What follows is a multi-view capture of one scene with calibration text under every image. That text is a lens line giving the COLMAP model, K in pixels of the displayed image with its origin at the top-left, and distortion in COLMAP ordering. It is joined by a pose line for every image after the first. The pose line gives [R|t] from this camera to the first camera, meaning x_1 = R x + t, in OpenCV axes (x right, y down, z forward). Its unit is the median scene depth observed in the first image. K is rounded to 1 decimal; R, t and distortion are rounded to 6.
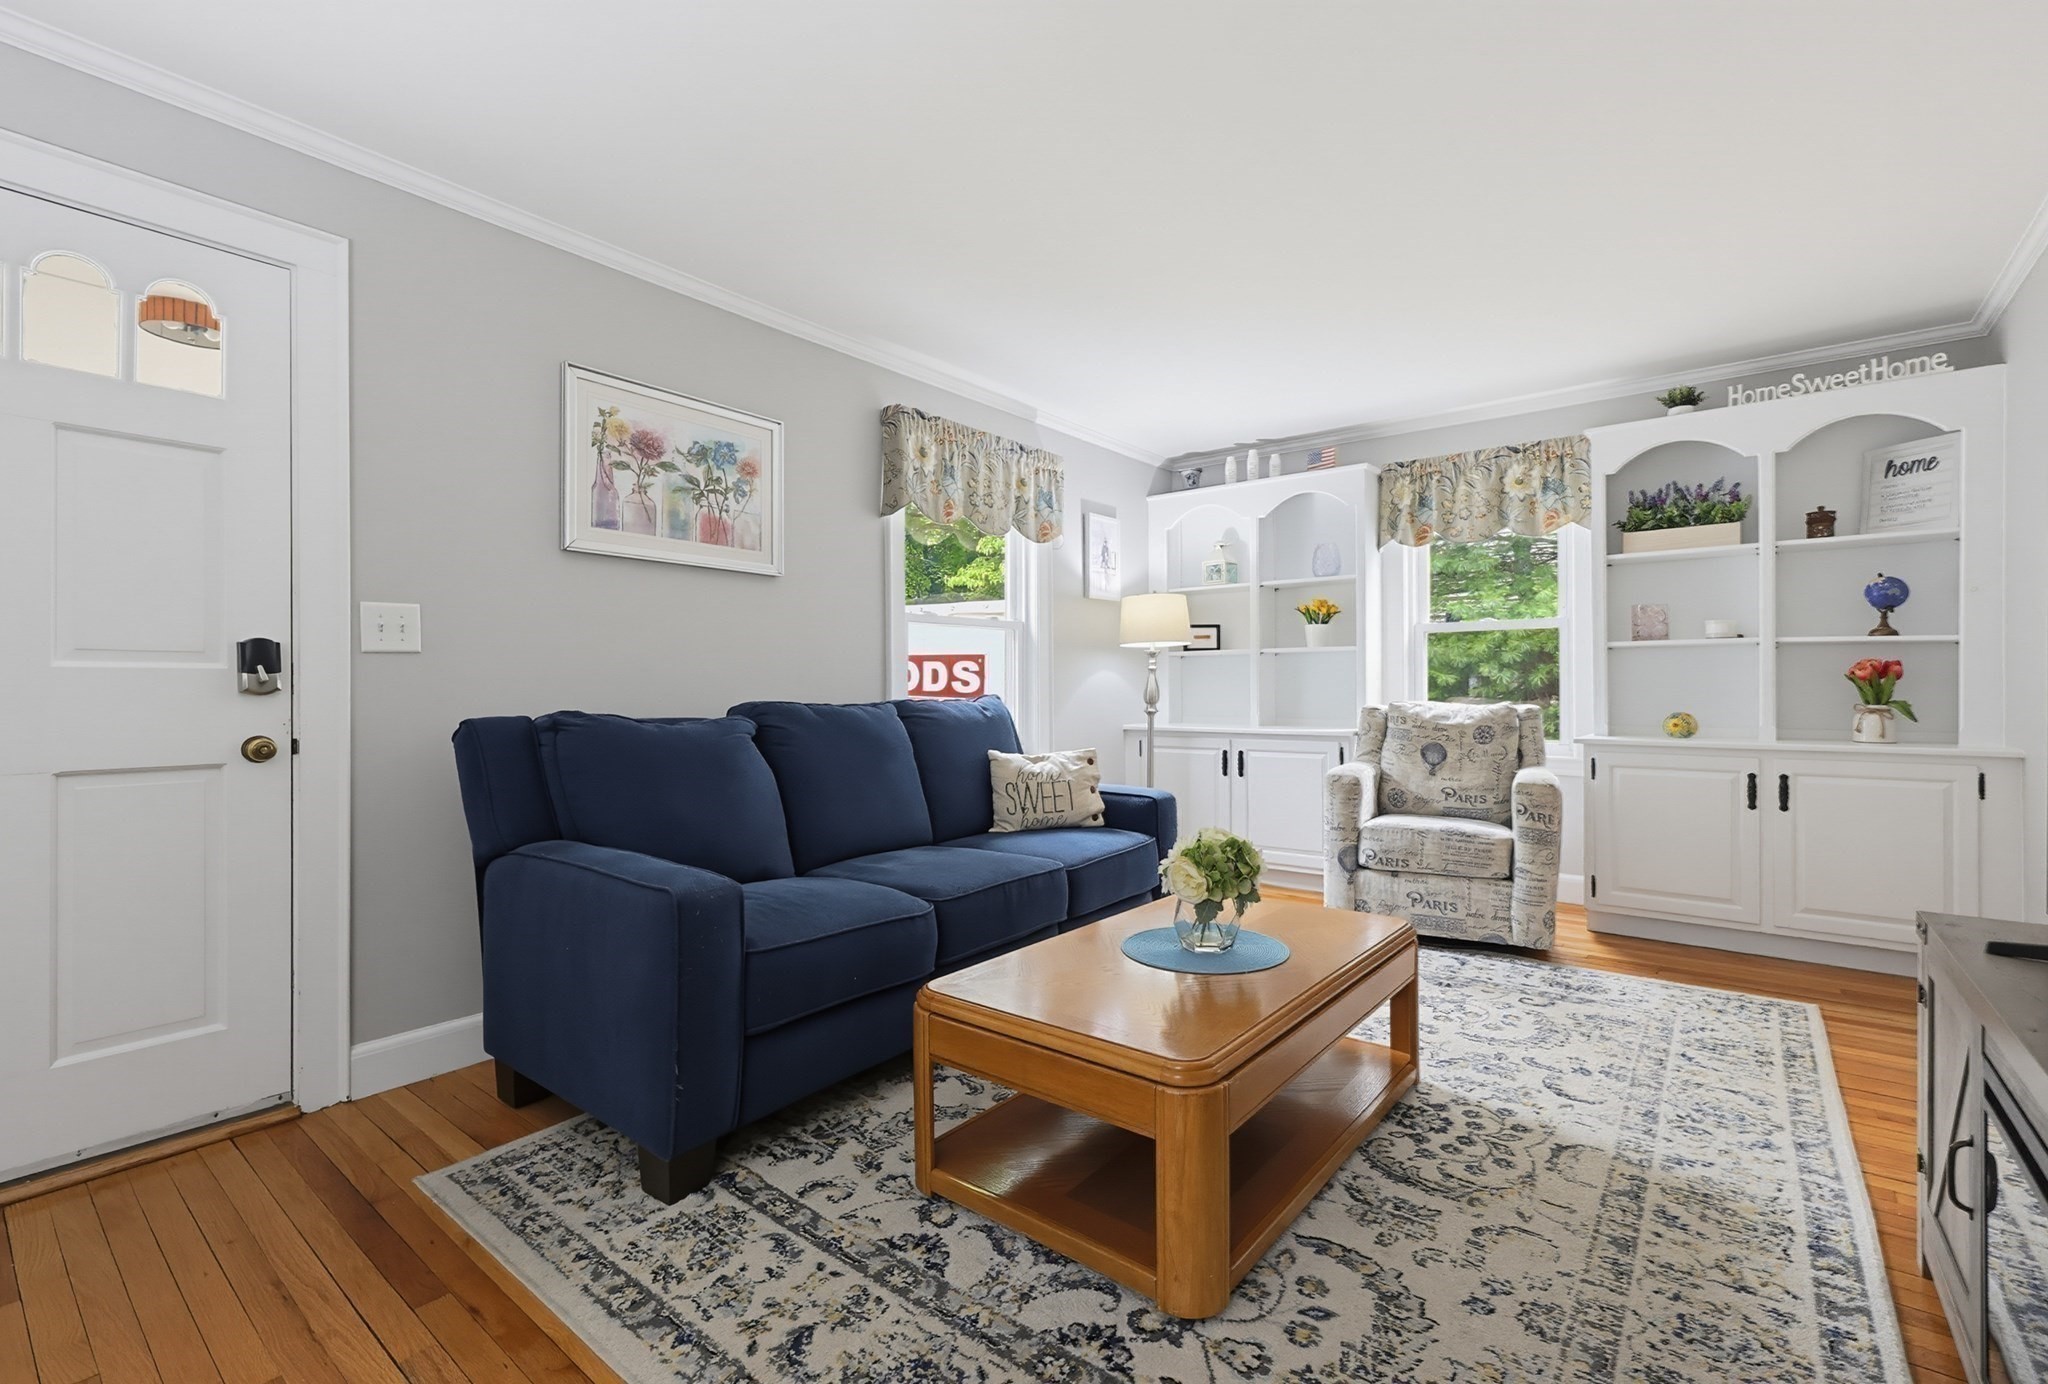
lens RADIAL K [[891.4, 0, 1035.3], [0, 891.4, 684.5], [0, 0, 1]] dist [-0.000343, 0.000993]
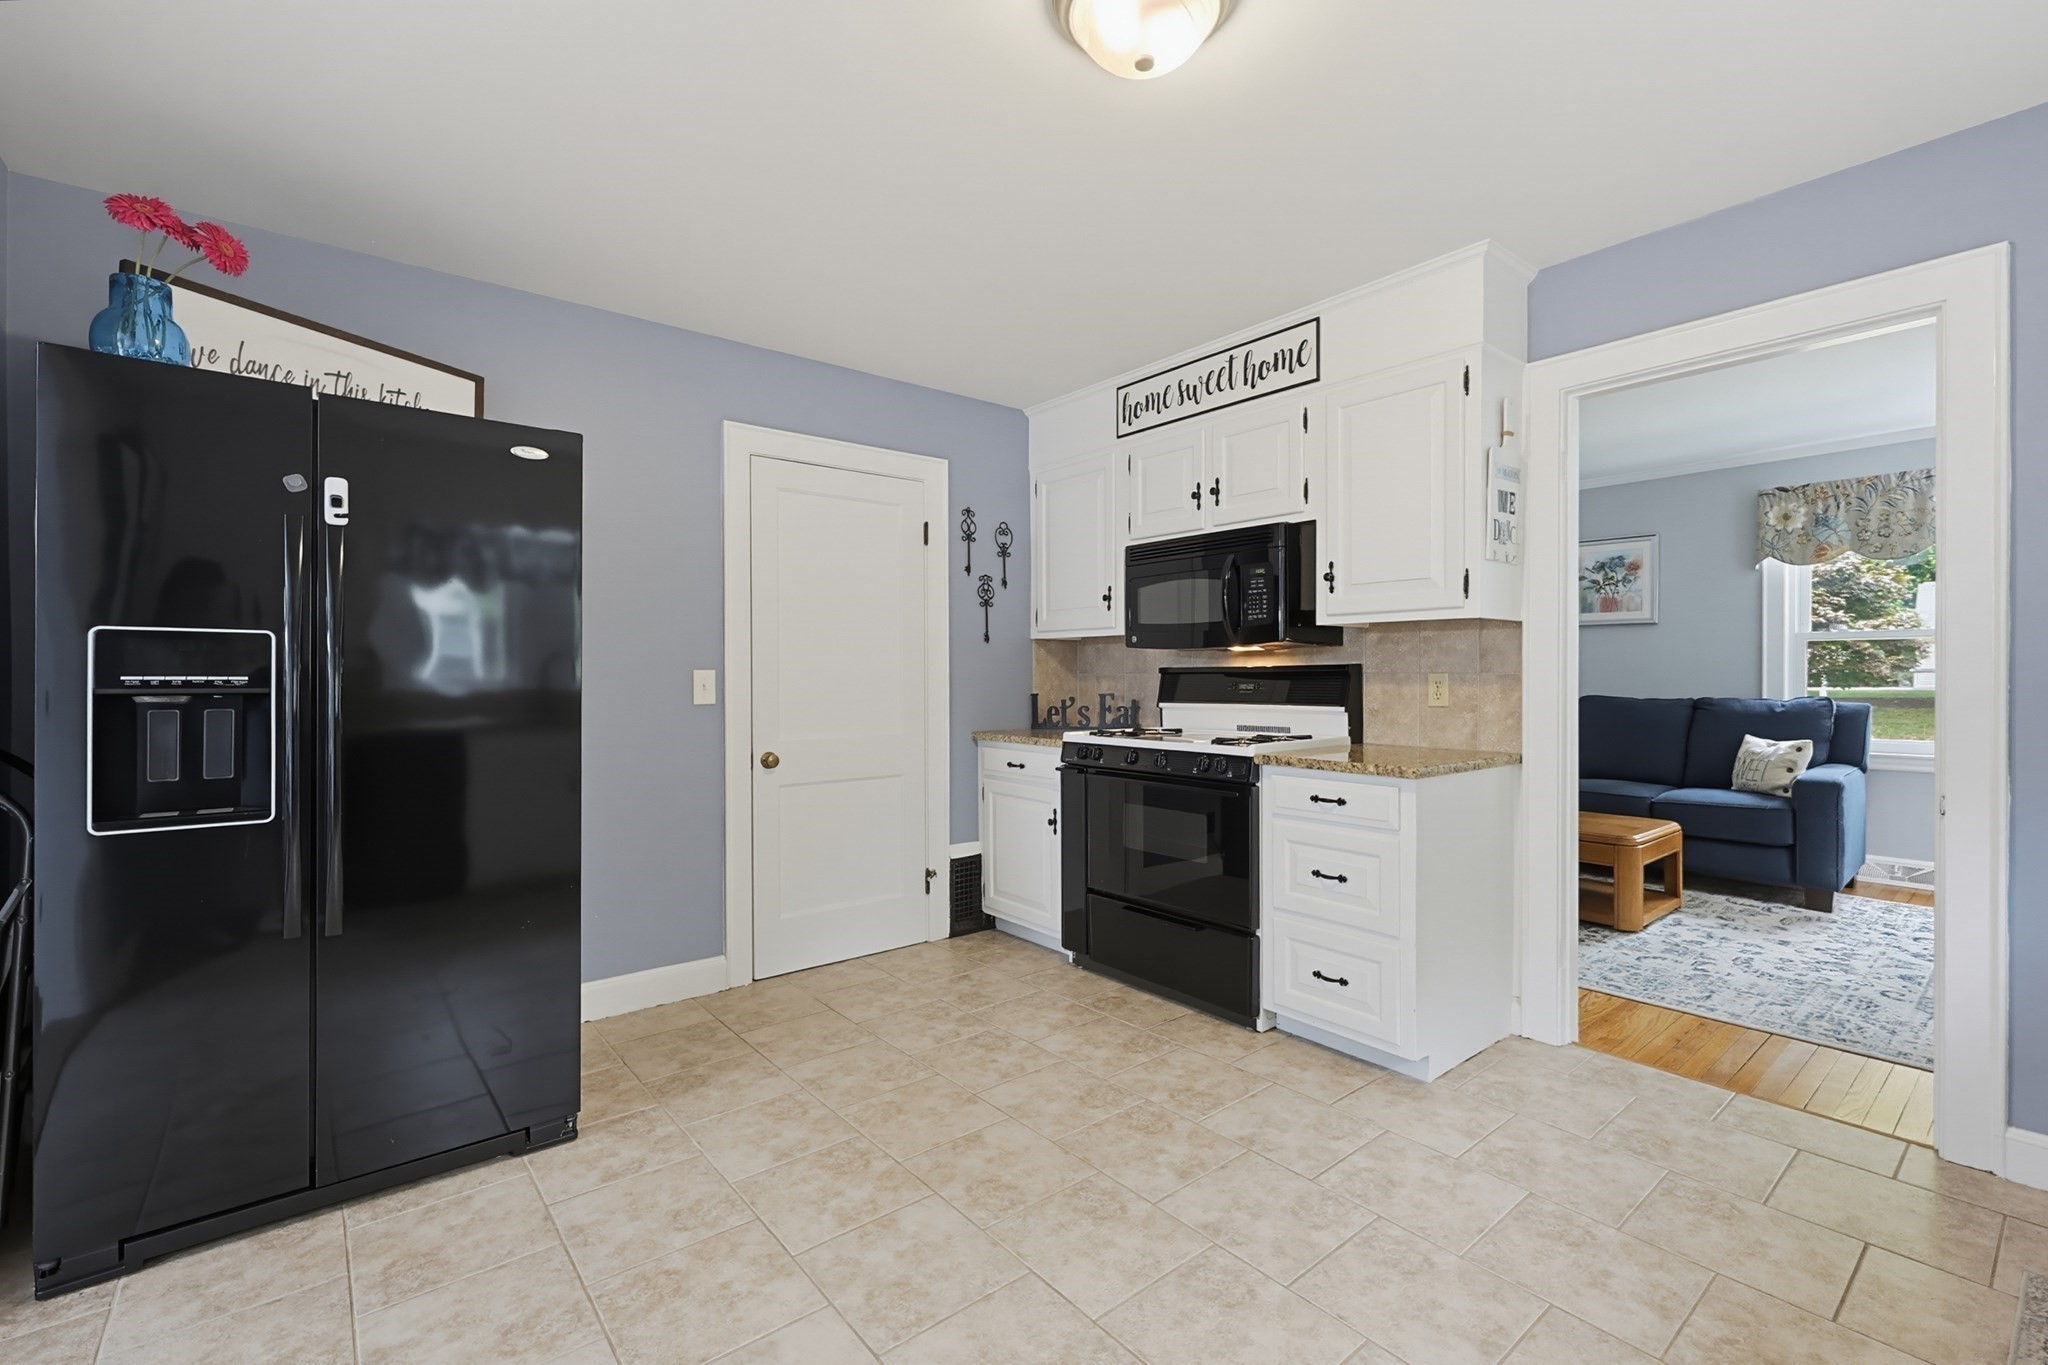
lens RADIAL K [[891.4, 0, 1037.0], [0, 891.4, 673.3], [0, 0, 1]] dist [-0.000343, 0.000993]
pose [[-0.214346, 0.005939, -0.976740, 2.668319], [0.006333, 0.999969, 0.004691, -0.065995], [0.976737, -0.005180, -0.214376, 0.322417]]
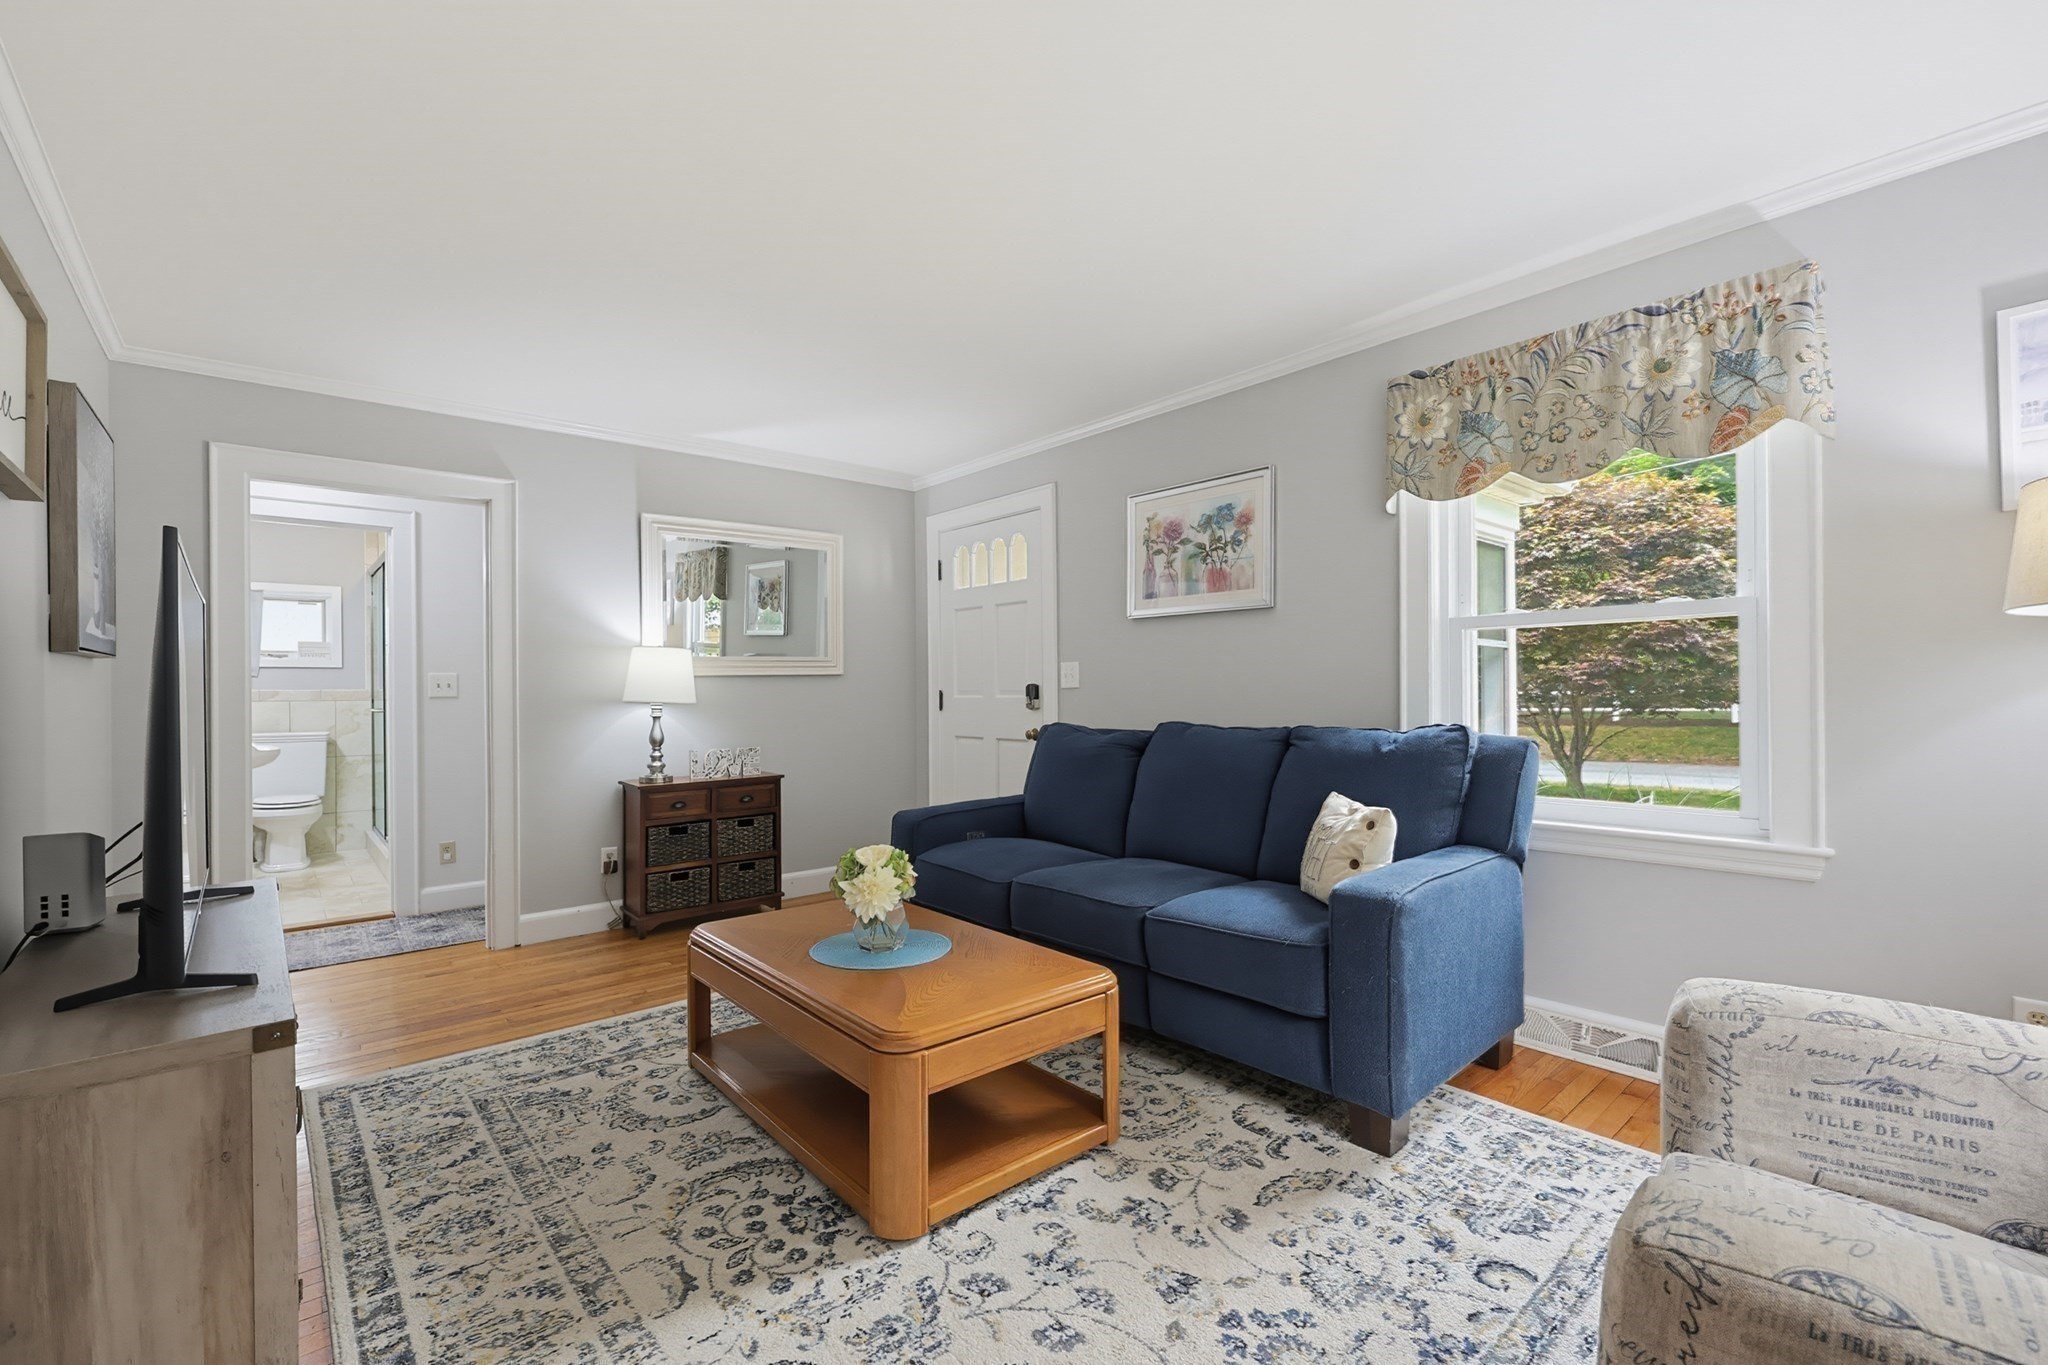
lens RADIAL K [[891.4, 0, 1021.4], [0, 891.4, 687.5], [0, 0, 1]] dist [-0.000343, 0.000993]
pose [[-0.192108, -0.002856, -0.981370, 1.349034], [0.008314, 0.999955, -0.004537, -0.035201], [0.981339, -0.009031, -0.192076, 1.468330]]
